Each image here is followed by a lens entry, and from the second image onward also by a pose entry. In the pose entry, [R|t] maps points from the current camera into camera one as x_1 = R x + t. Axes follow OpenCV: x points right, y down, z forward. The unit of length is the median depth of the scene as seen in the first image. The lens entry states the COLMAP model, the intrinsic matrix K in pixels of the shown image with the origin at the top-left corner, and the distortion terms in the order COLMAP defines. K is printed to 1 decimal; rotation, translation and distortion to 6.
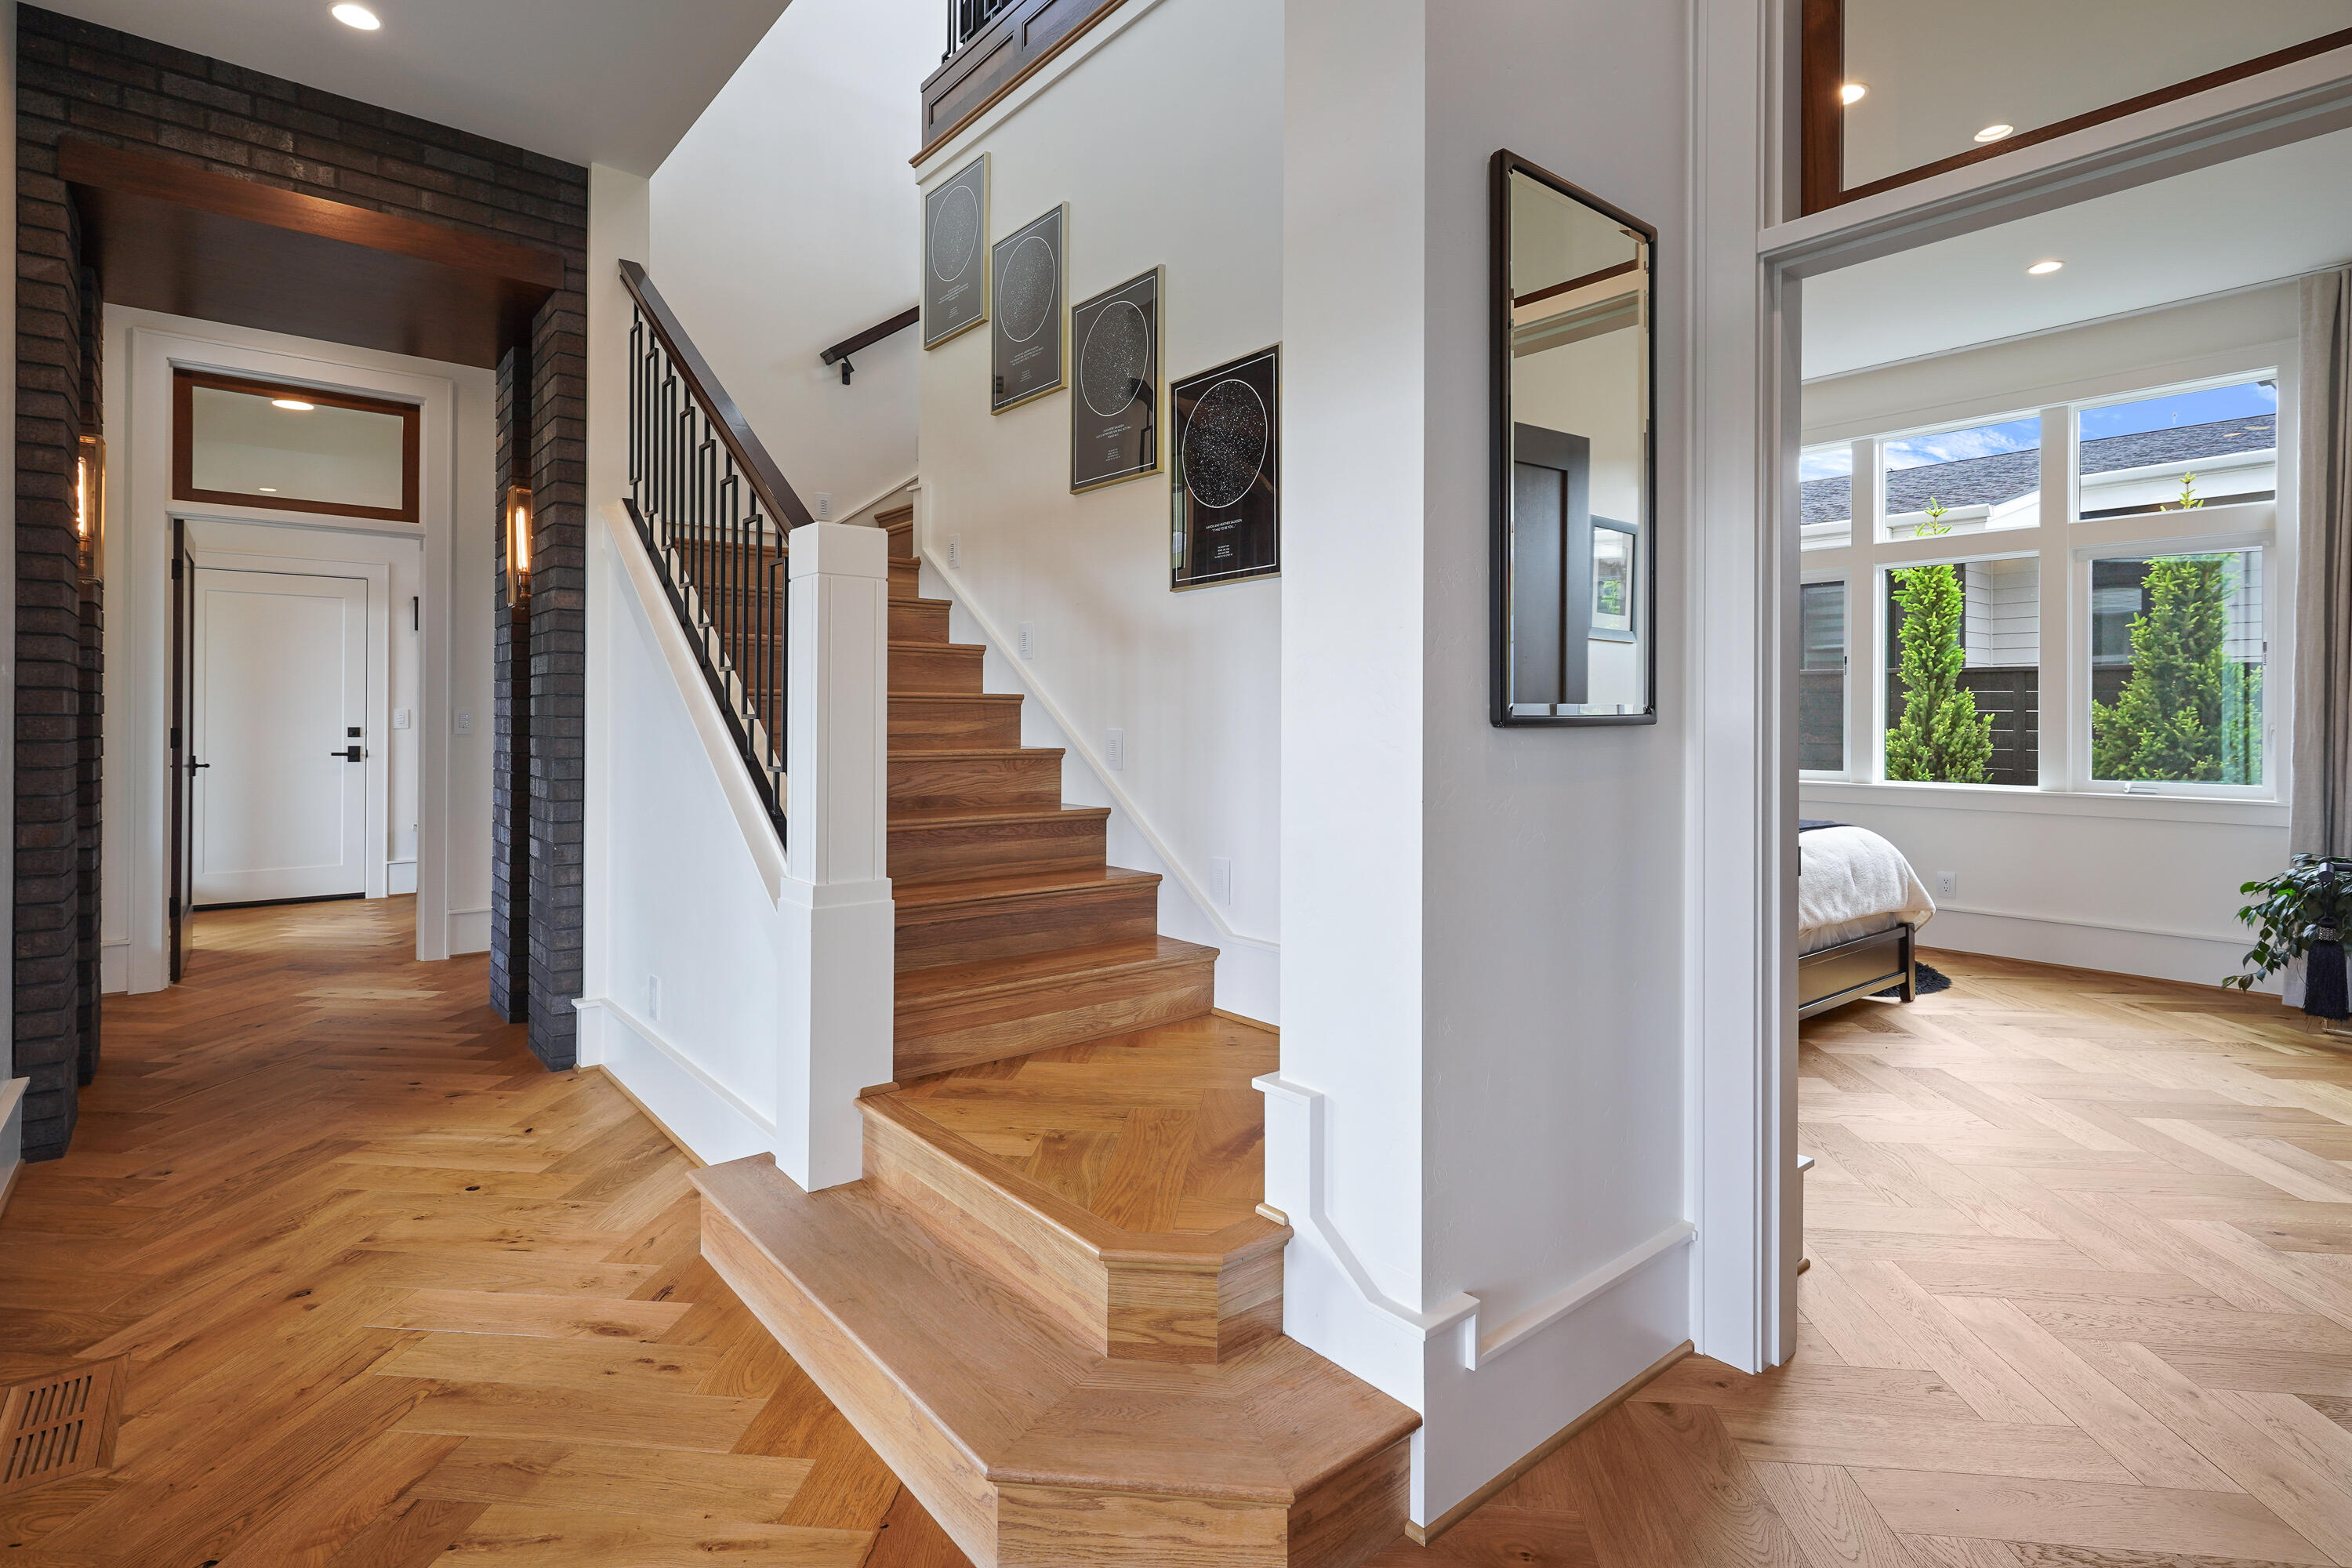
lens RADIAL K [[1131.6, 0, 1187.1], [0, 1131.6, 710.3], [0, 0, 1]] dist [-0.000240, 0.000155]
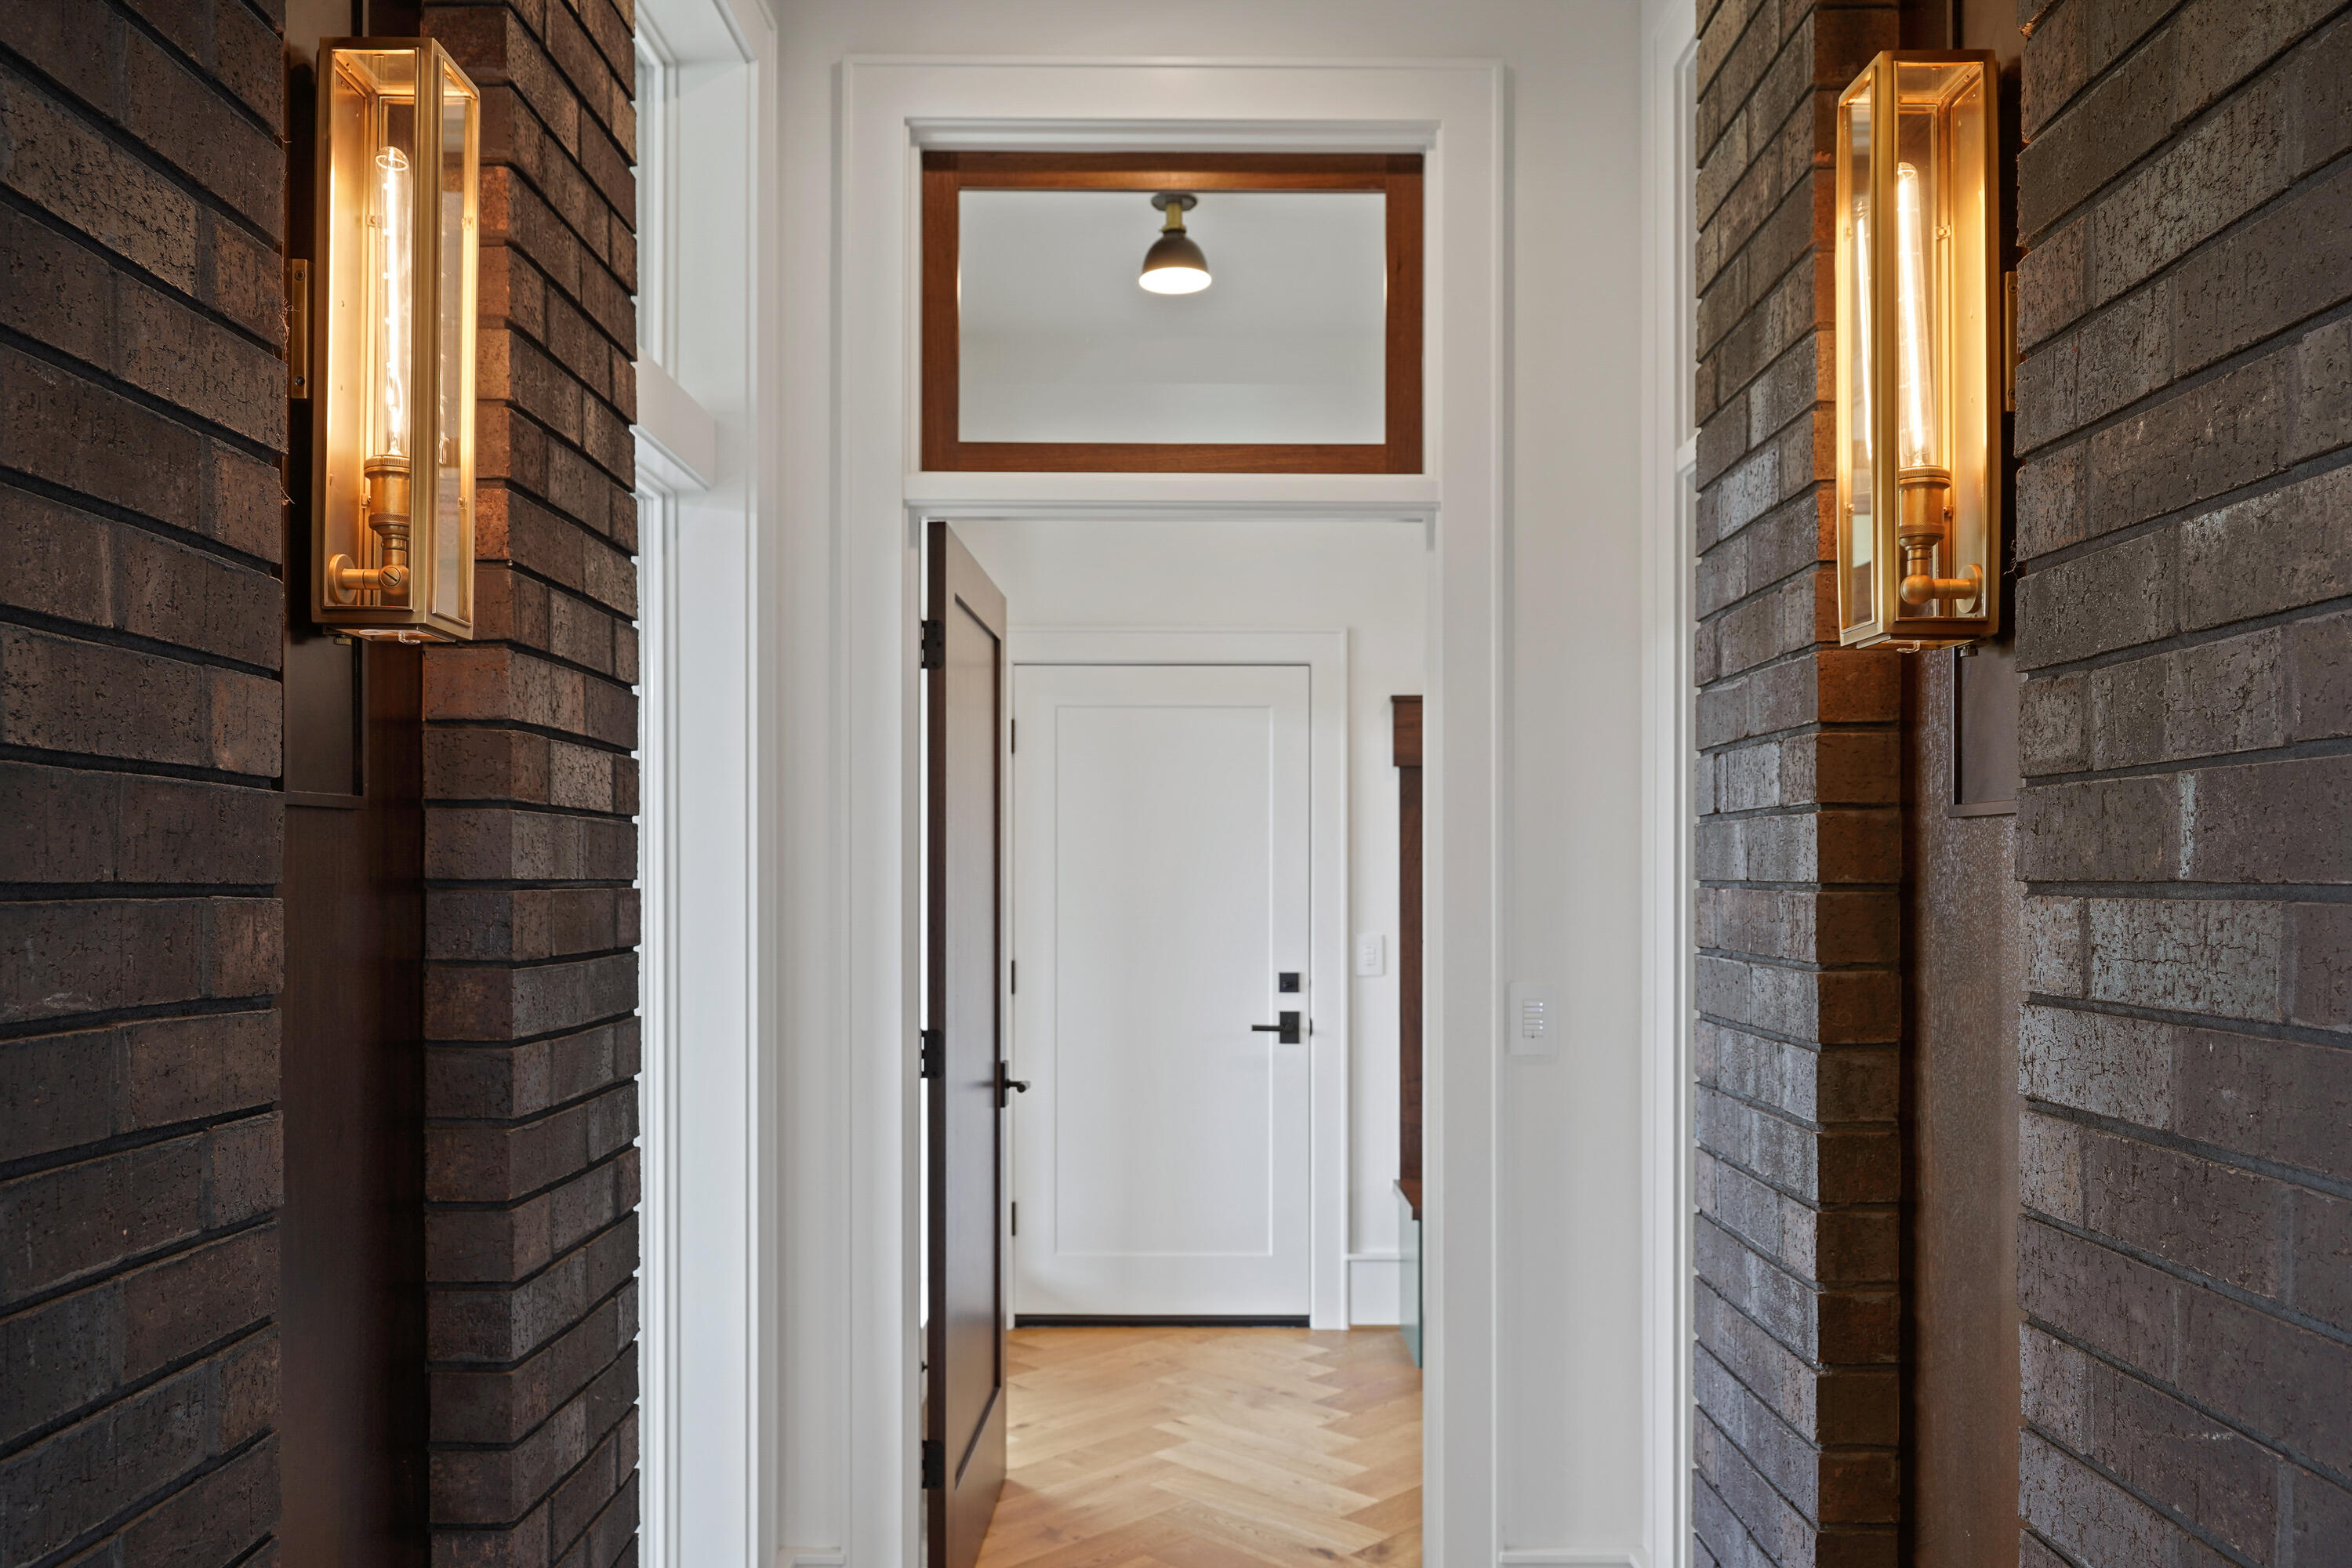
lens RADIAL K [[1785.2, 0, 1176.0], [0, 1785.2, 784.0], [0, 0, 1]] dist [-0.004153, -0.000828]
pose [[0.763324, -0.032754, -0.645185, -0.368315], [0.002191, 0.998839, -0.048115, -0.037788], [0.646012, 0.035314, 0.762510, 0.508209]]
